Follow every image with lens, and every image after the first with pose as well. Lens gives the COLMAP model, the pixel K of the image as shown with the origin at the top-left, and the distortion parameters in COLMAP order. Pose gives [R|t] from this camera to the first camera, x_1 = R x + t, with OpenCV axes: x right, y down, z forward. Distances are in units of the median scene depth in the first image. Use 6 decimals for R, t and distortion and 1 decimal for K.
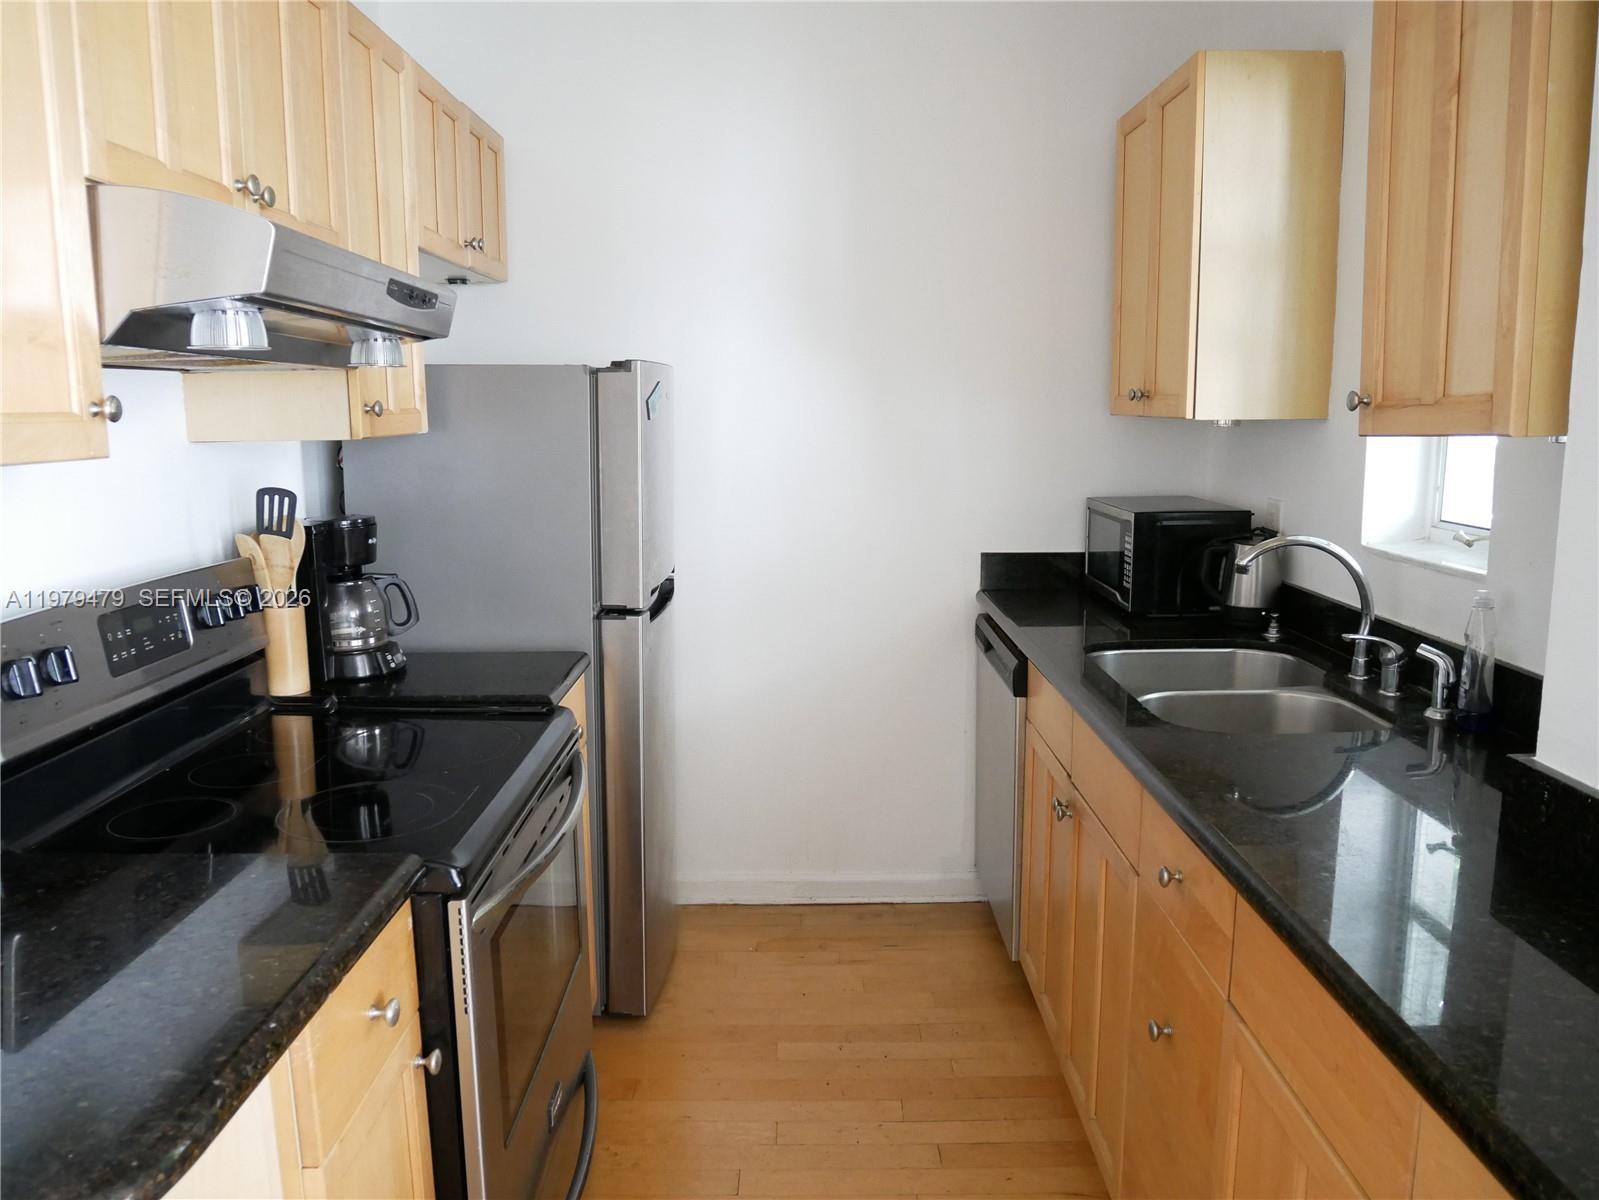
lens RADIAL K [[1150.9, 0, 775.3], [0, 1150.9, 594.4], [0, 0, 1]] dist [-0.101802, 0.070485]
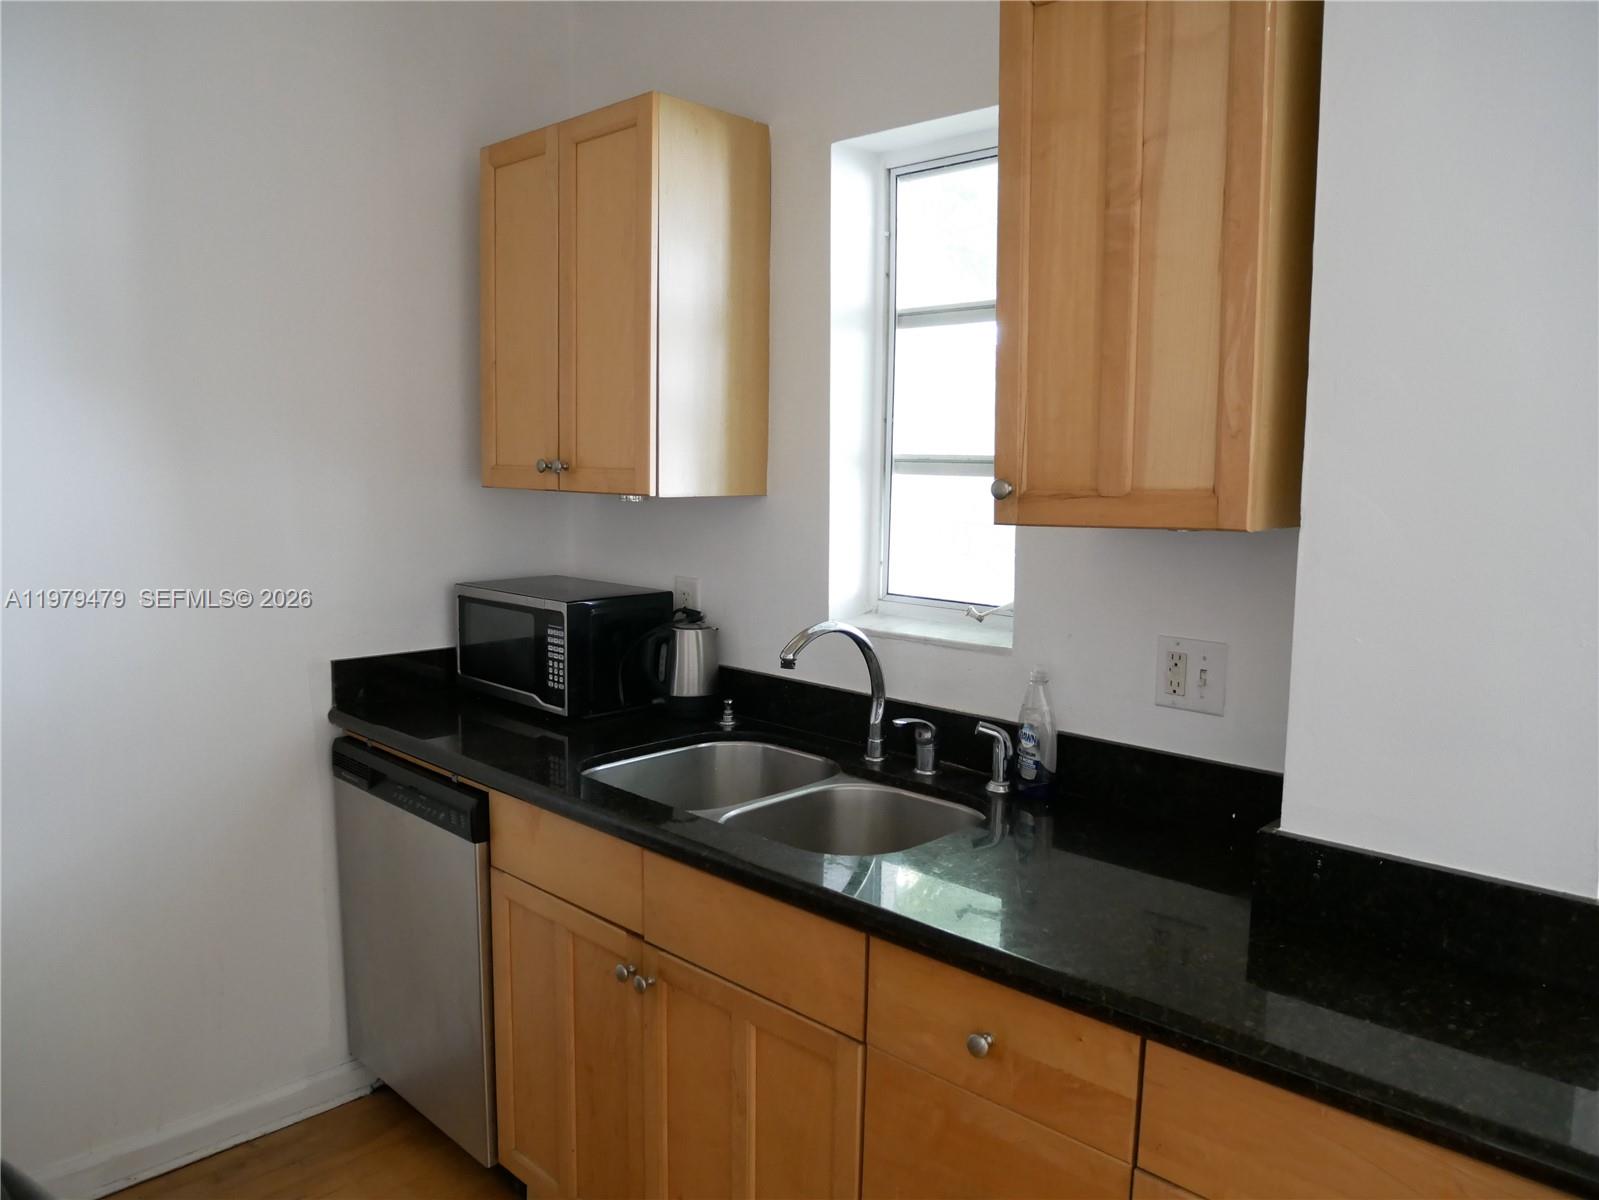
lens RADIAL K [[1150.9, 0, 775.3], [0, 1150.9, 594.4], [0, 0, 1]] dist [-0.101802, 0.070485]
pose [[0.684323, -0.062136, 0.726527, -0.226329], [0.095592, 0.995408, -0.004907, -0.063125], [-0.722886, 0.072808, 0.687120, 0.309459]]
